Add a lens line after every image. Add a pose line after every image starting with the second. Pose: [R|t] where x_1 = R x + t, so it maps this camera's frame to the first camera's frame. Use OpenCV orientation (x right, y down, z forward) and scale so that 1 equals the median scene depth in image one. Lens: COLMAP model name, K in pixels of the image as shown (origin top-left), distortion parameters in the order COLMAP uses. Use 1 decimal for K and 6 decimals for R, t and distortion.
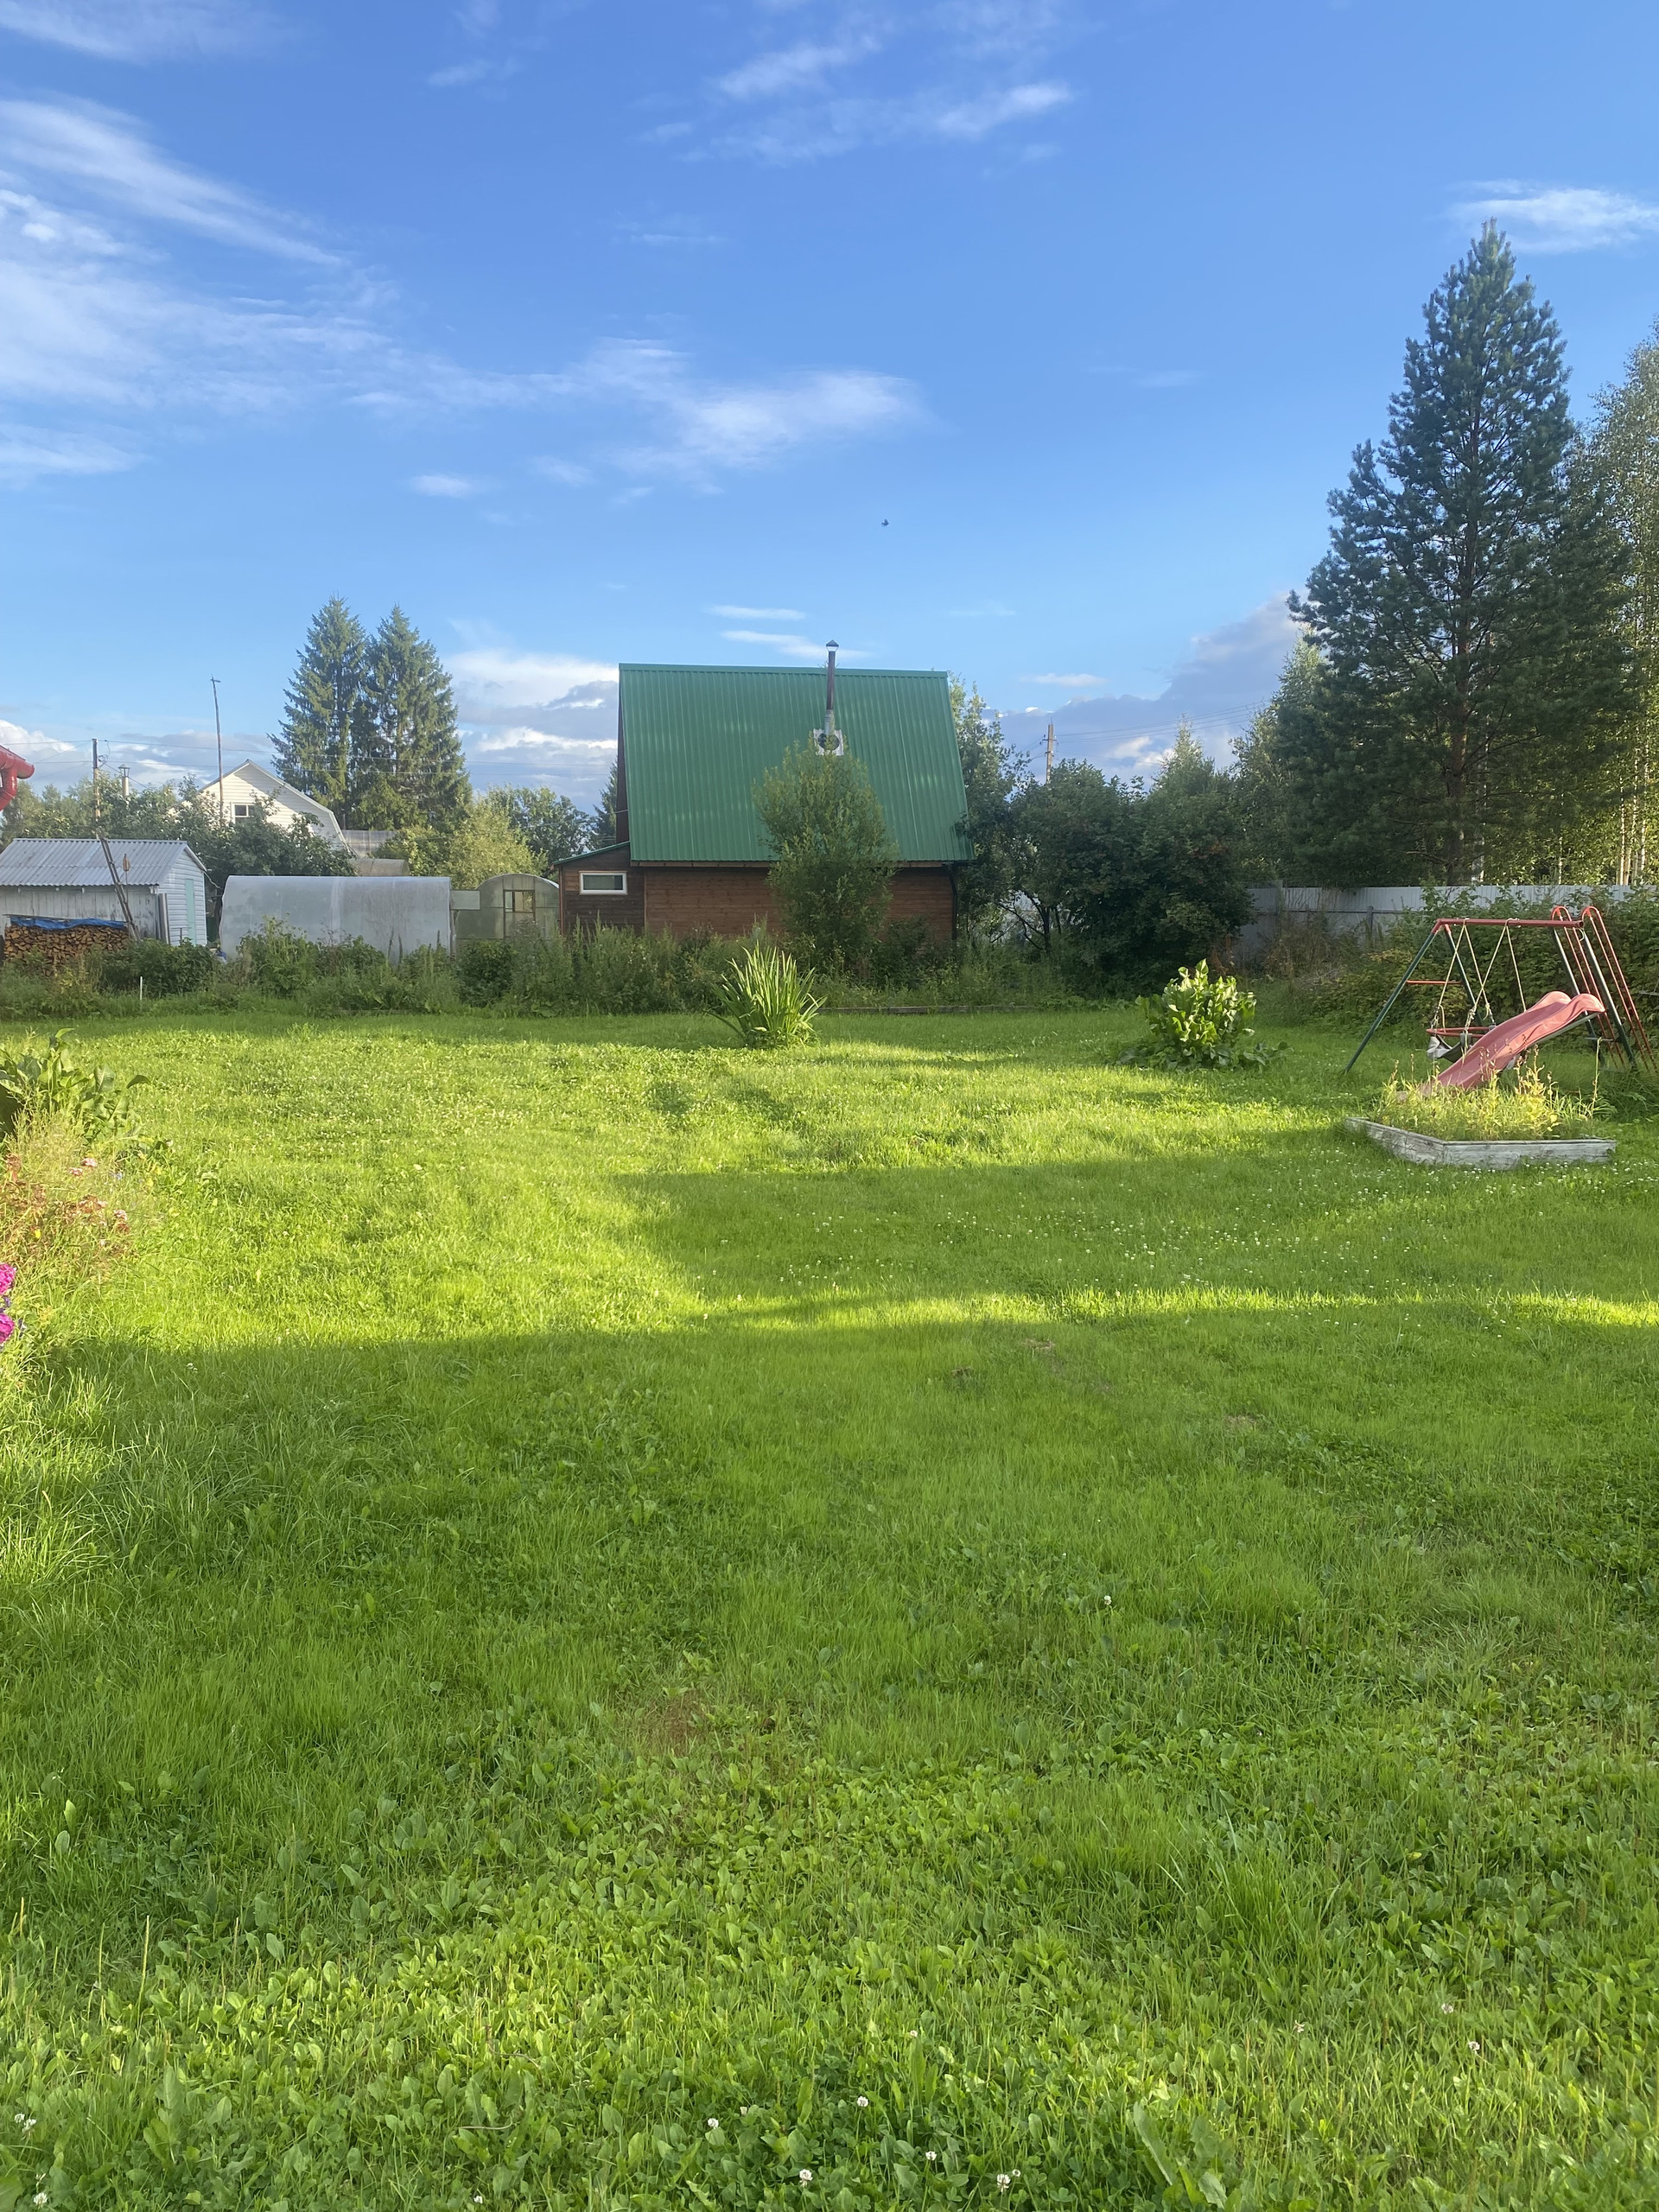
lens RADIAL K [[1681.5, 0, 814.1], [0, 1681.5, 1091.0], [0, 0, 1]] dist [0.029196, -0.032154]
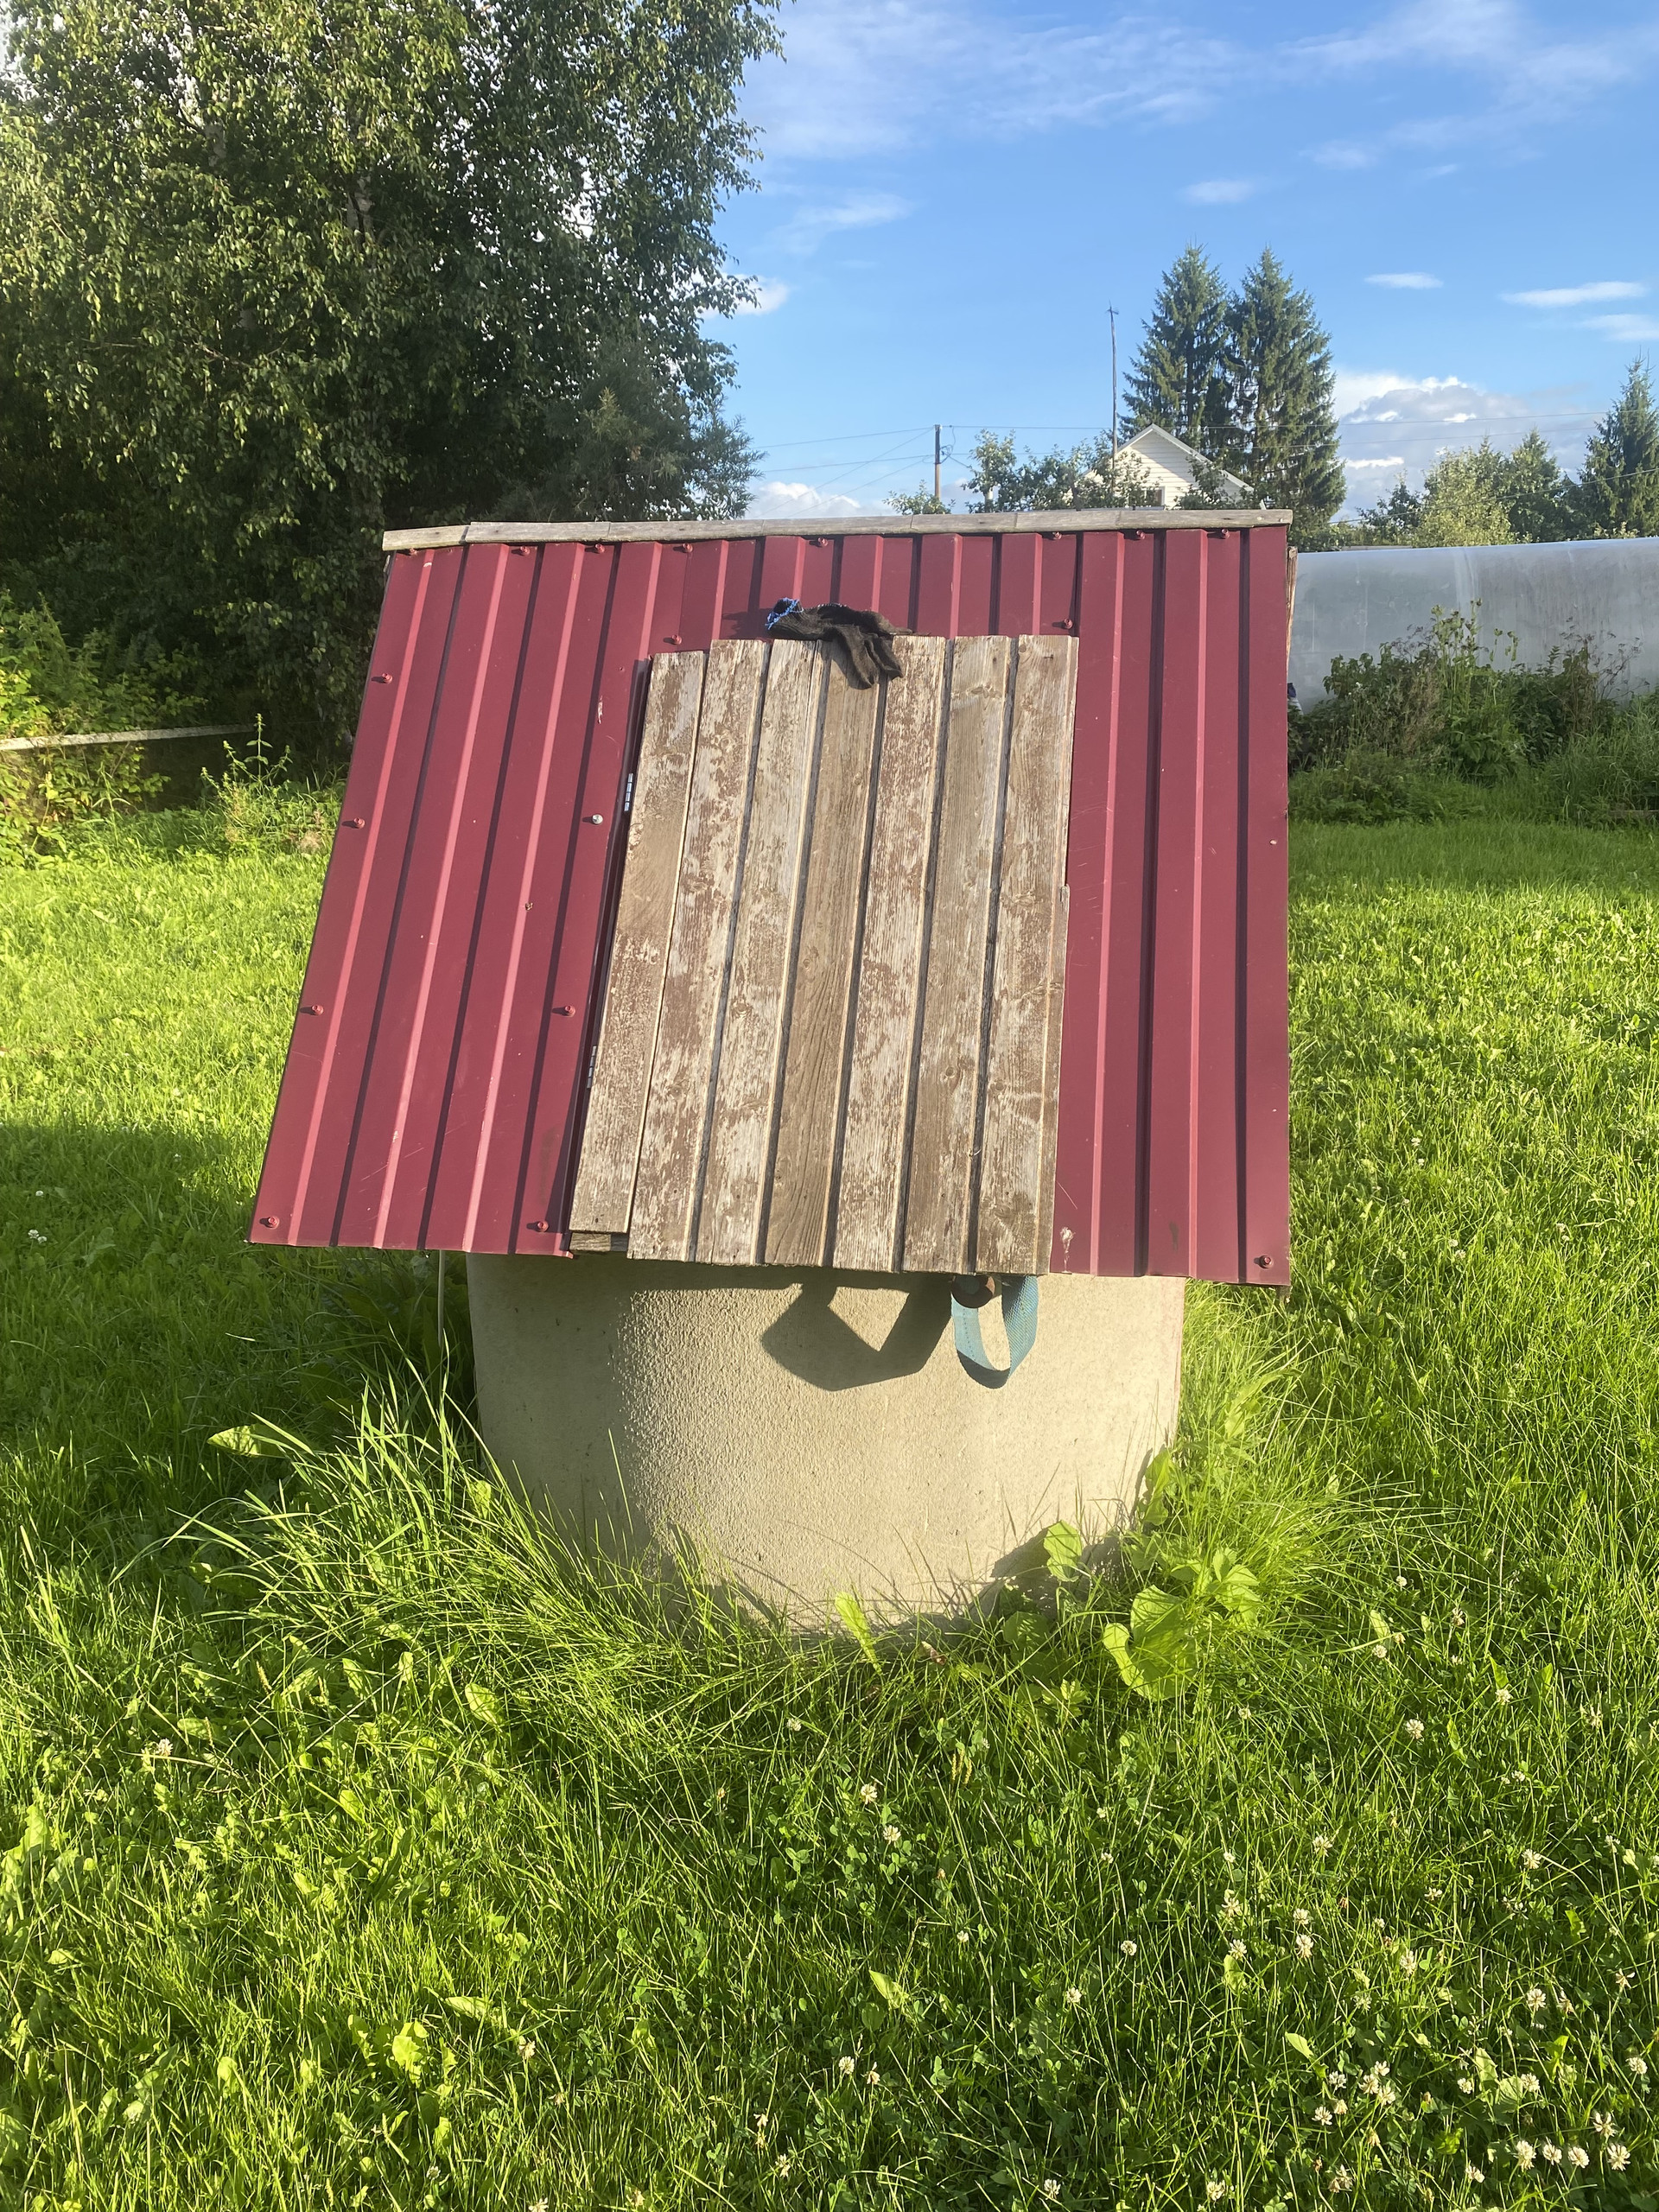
lens RADIAL K [[1681.5, 0, 830.7], [0, 1681.5, 1104.7], [0, 0, 1]] dist [0.029196, -0.032154]
pose [[0.911188, 0.080345, -0.404081, -0.341613], [-0.018897, 0.987918, 0.153821, -0.033367], [0.411557, -0.132524, 0.901697, 0.612081]]
